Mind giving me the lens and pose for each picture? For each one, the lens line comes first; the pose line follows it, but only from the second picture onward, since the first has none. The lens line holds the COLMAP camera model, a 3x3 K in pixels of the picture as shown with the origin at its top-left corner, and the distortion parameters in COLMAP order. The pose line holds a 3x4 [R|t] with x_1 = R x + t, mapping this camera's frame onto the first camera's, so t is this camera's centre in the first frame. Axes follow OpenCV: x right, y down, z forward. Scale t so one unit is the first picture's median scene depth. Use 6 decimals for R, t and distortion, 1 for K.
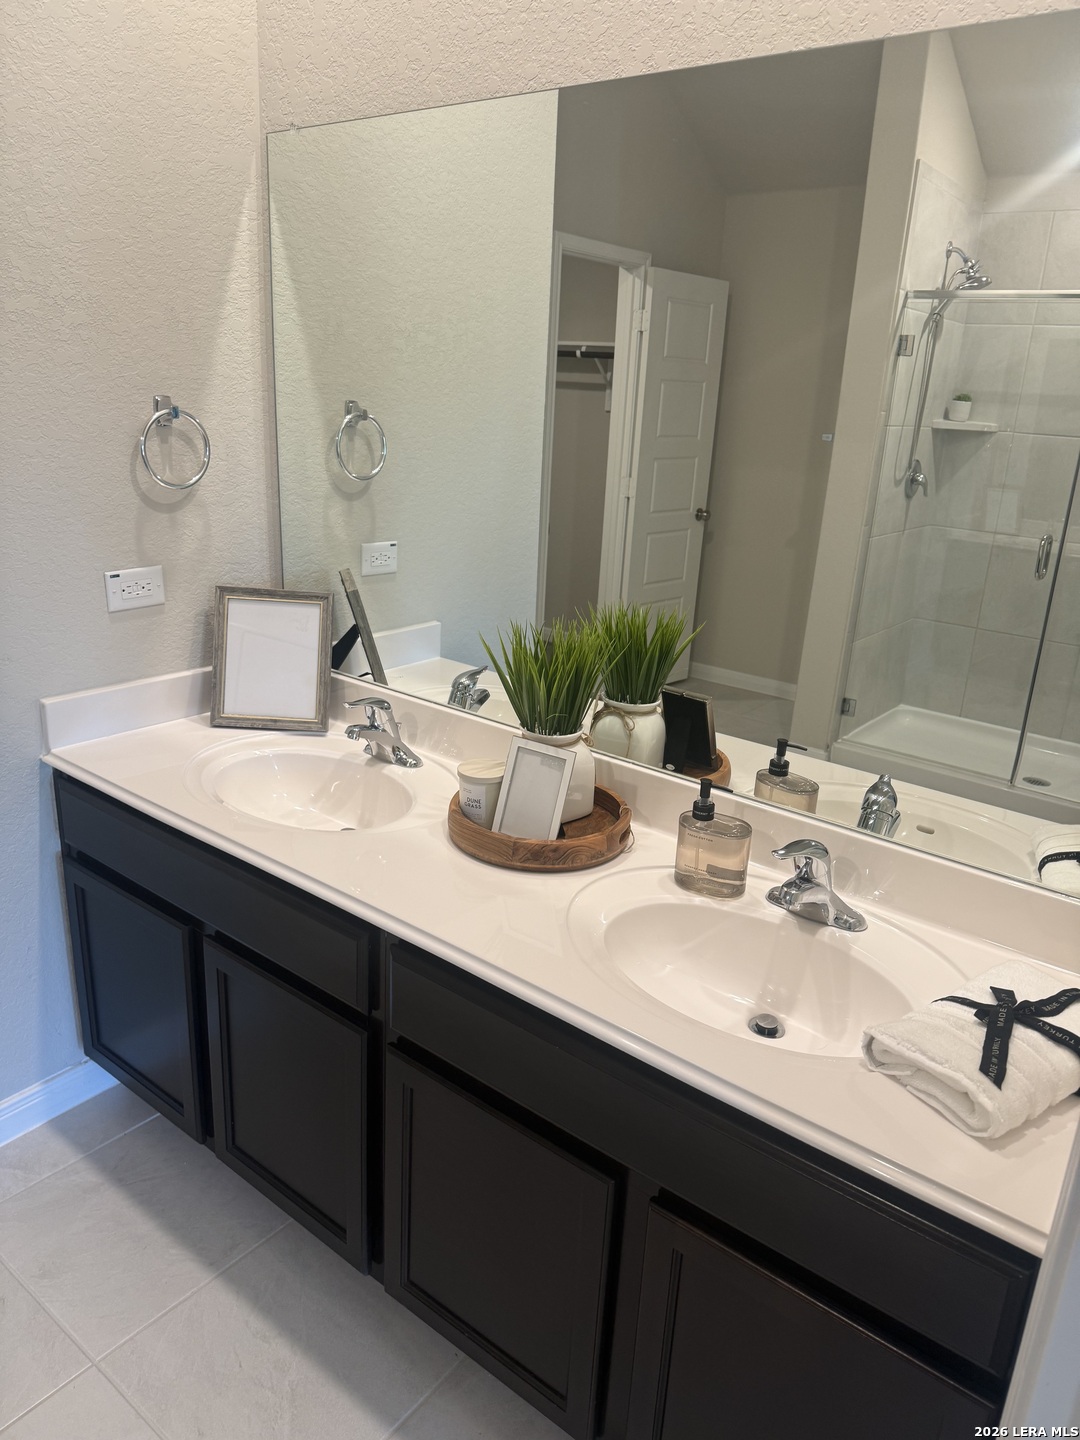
lens RADIAL K [[1012.4, 0, 523.7], [0, 1012.4, 729.8], [0, 0, 1]] dist [0.073924, -0.065746]
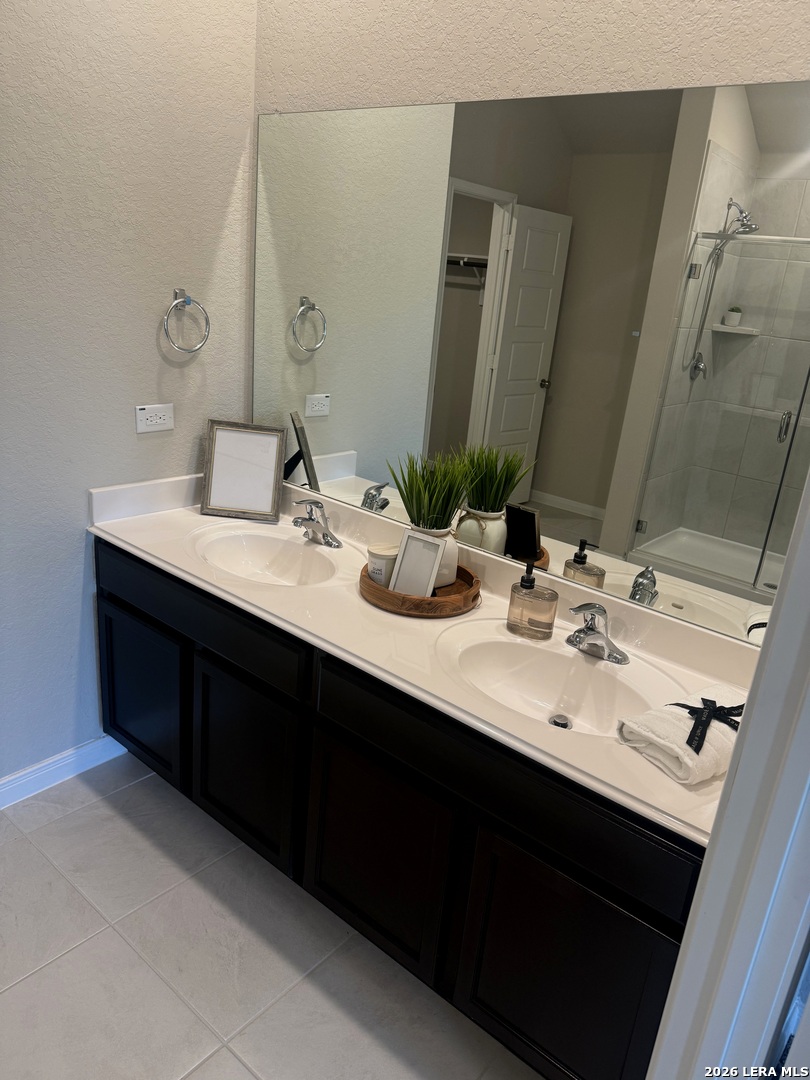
lens RADIAL K [[755.4, 0, 405.0], [0, 755.4, 540.0], [0, 0, 1]] dist [0.105424, -0.117782]
pose [[0.998750, 0.049945, -0.002133, -0.006356], [-0.049934, 0.998739, 0.005122, 0.014519], [0.002386, -0.005009, 0.999985, -0.108560]]
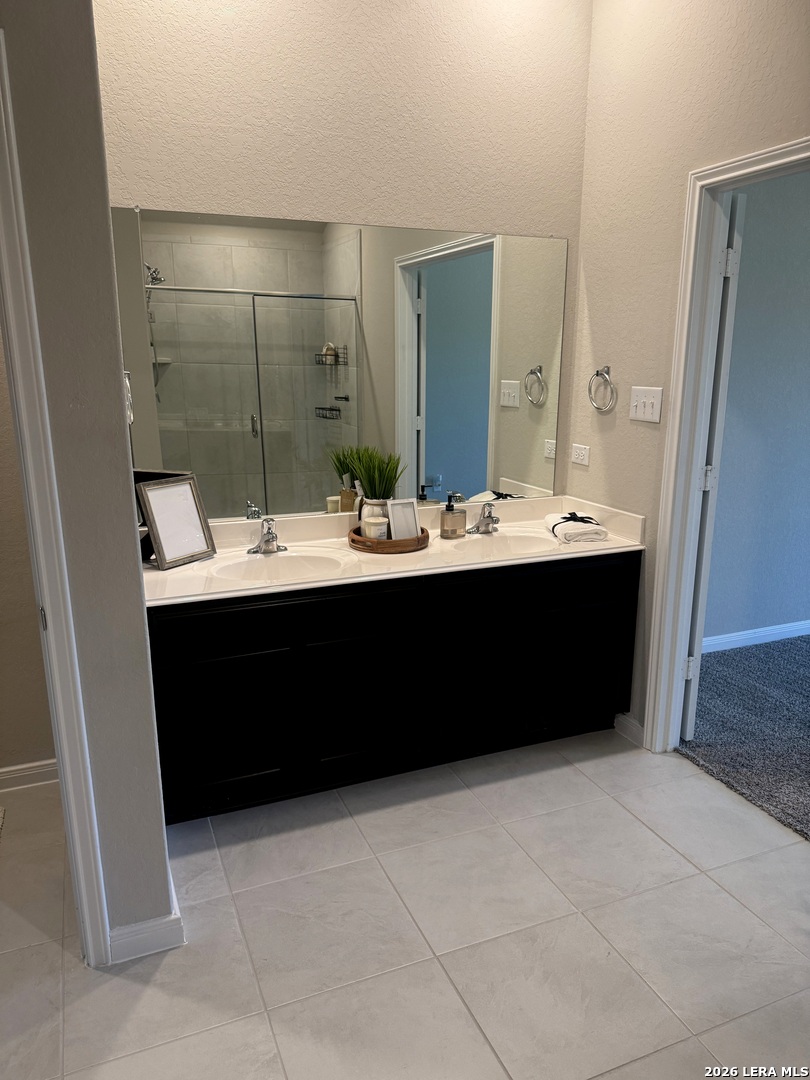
lens RADIAL K [[755.4, 0, 405.0], [0, 755.4, 540.0], [0, 0, 1]] dist [0.105424, -0.117782]
pose [[0.490104, -0.259935, 0.832004, -1.139244], [0.304522, 0.945417, 0.115985, -0.074793], [-0.816740, 0.196519, 0.542509, 0.050522]]
